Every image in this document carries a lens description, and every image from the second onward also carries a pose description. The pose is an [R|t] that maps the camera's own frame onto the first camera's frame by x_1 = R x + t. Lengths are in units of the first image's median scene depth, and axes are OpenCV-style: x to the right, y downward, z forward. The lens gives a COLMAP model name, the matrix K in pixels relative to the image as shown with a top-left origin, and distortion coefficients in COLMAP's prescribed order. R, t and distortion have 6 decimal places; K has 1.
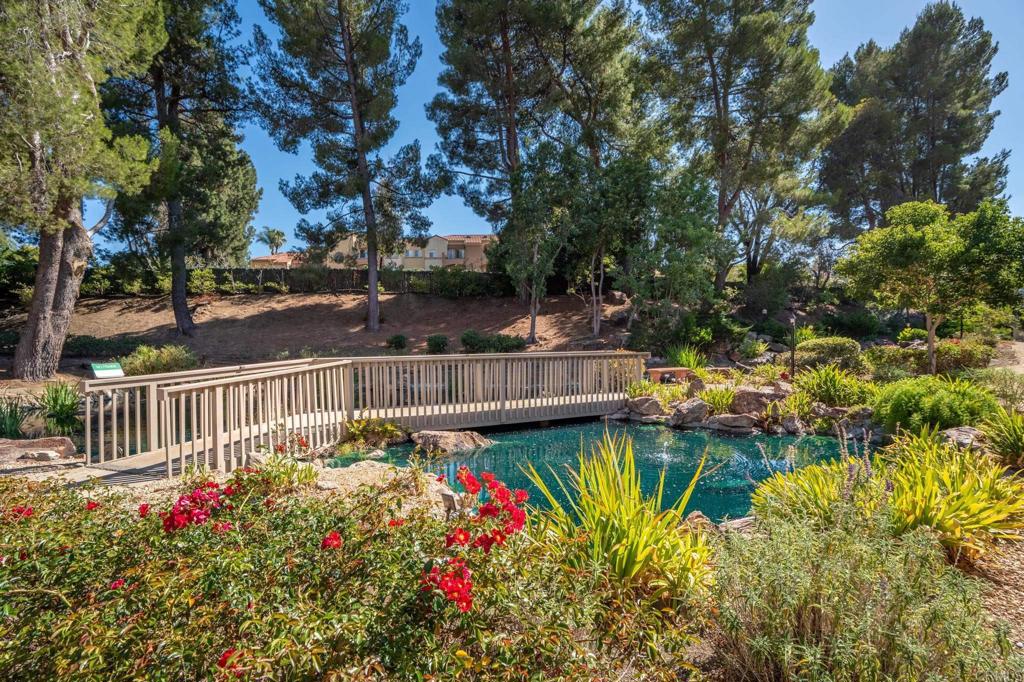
lens RADIAL K [[462.9, 0, 512.0], [0, 462.9, 341.0], [0, 0, 1]] dist [-0.080120, 0.028664]
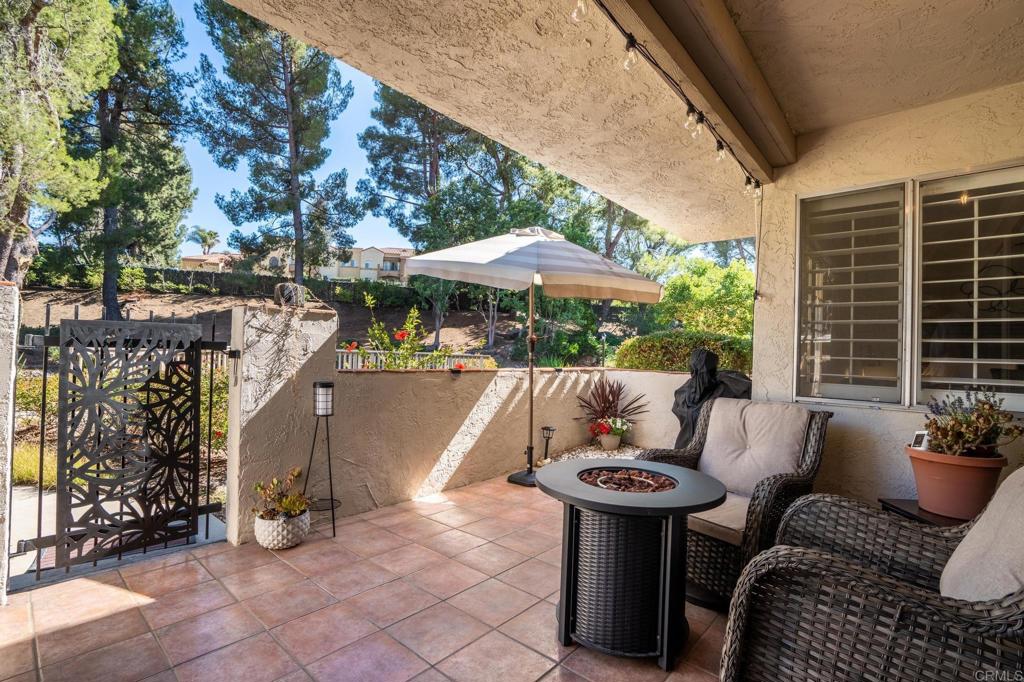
lens RADIAL K [[462.9, 0, 512.0], [0, 462.9, 341.0], [0, 0, 1]] dist [-0.080120, 0.028664]
pose [[0.991043, 0.047804, 0.124692, 0.077578], [-0.043669, 0.998408, -0.035689, 0.011495], [-0.126199, 0.029924, 0.991553, -0.154948]]
